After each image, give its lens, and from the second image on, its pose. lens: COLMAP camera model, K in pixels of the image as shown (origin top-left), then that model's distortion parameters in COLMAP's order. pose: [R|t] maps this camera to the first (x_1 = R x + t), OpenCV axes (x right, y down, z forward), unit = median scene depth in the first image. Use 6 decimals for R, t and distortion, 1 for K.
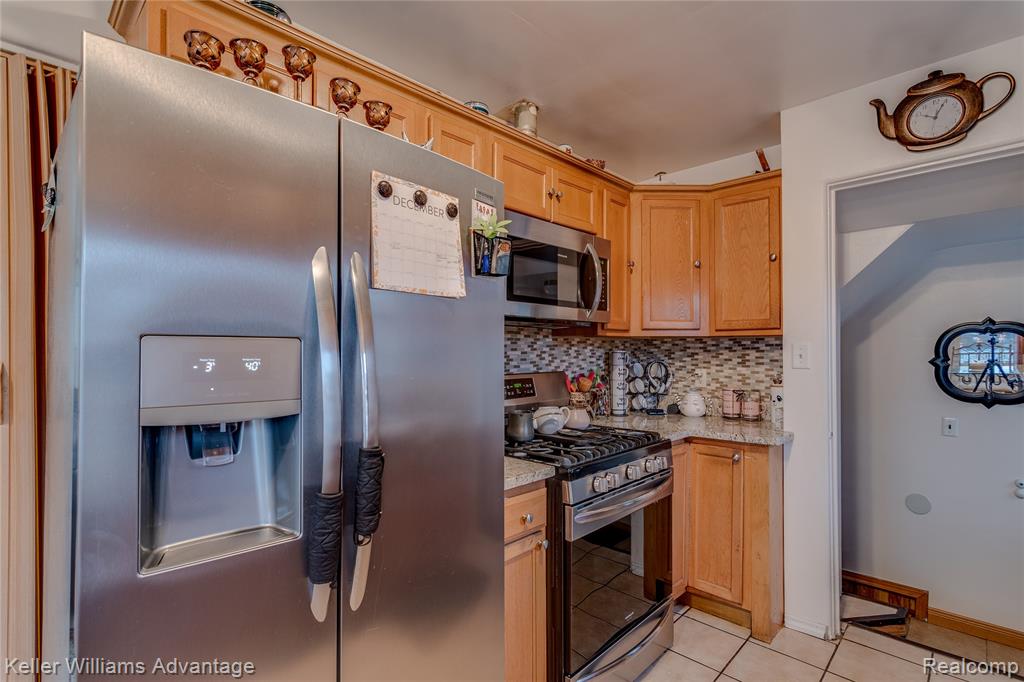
lens RADIAL K [[490.8, 0, 504.0], [0, 490.8, 346.6], [0, 0, 1]] dist [-0.001019, 0.002024]
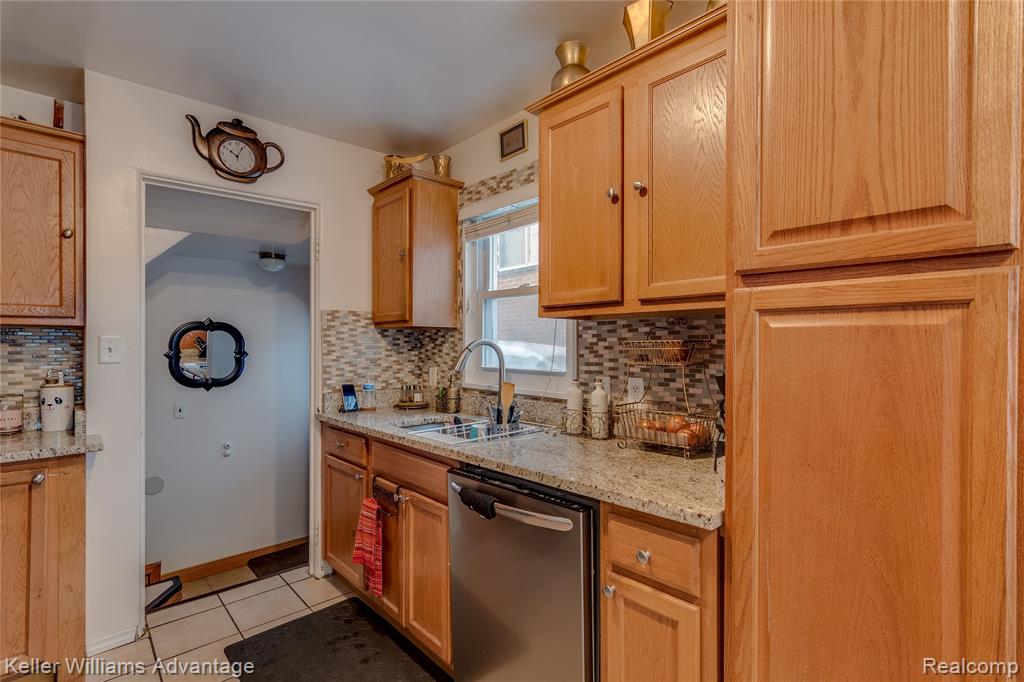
lens RADIAL K [[490.8, 0, 510.1], [0, 490.8, 344.3], [0, 0, 1]] dist [-0.001019, 0.002024]
pose [[0.060311, 0.003806, 0.998172, -0.273168], [-0.005530, 0.999979, -0.003479, 0.008562], [-0.998164, -0.005310, 0.060330, 0.199904]]
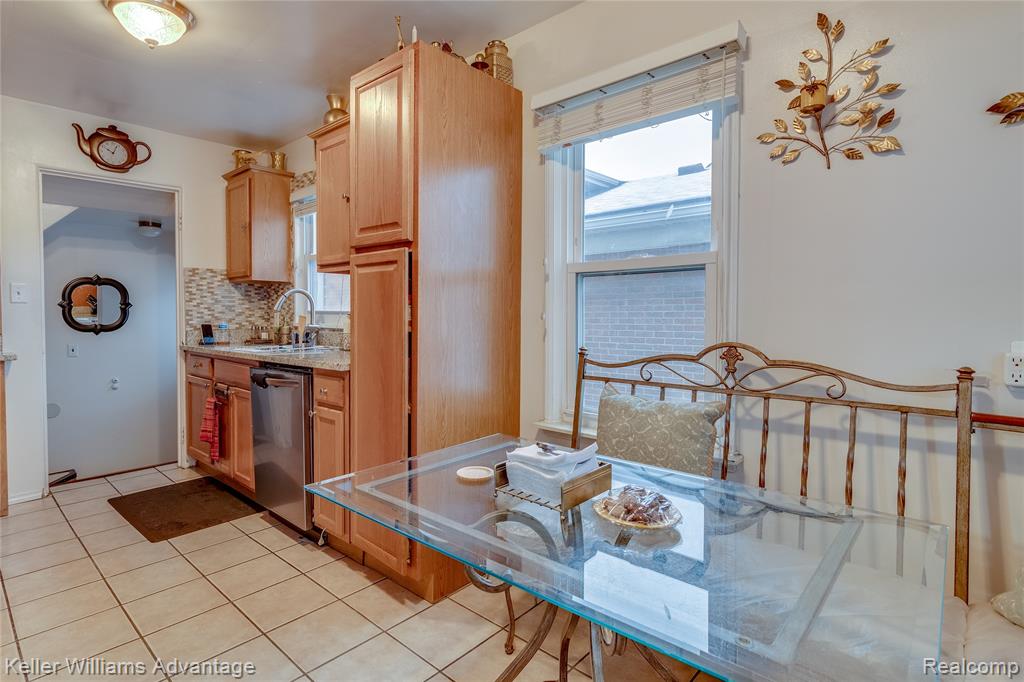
lens RADIAL K [[516.8, 0, 485.2], [0, 516.8, 327.9], [0, 0, 1]] dist [0.002394, -0.000766]
pose [[-0.019631, -0.026578, 0.999454, -0.806625], [-0.008588, 0.999614, 0.026414, 0.065714], [-0.999770, -0.008064, -0.019852, -0.213345]]
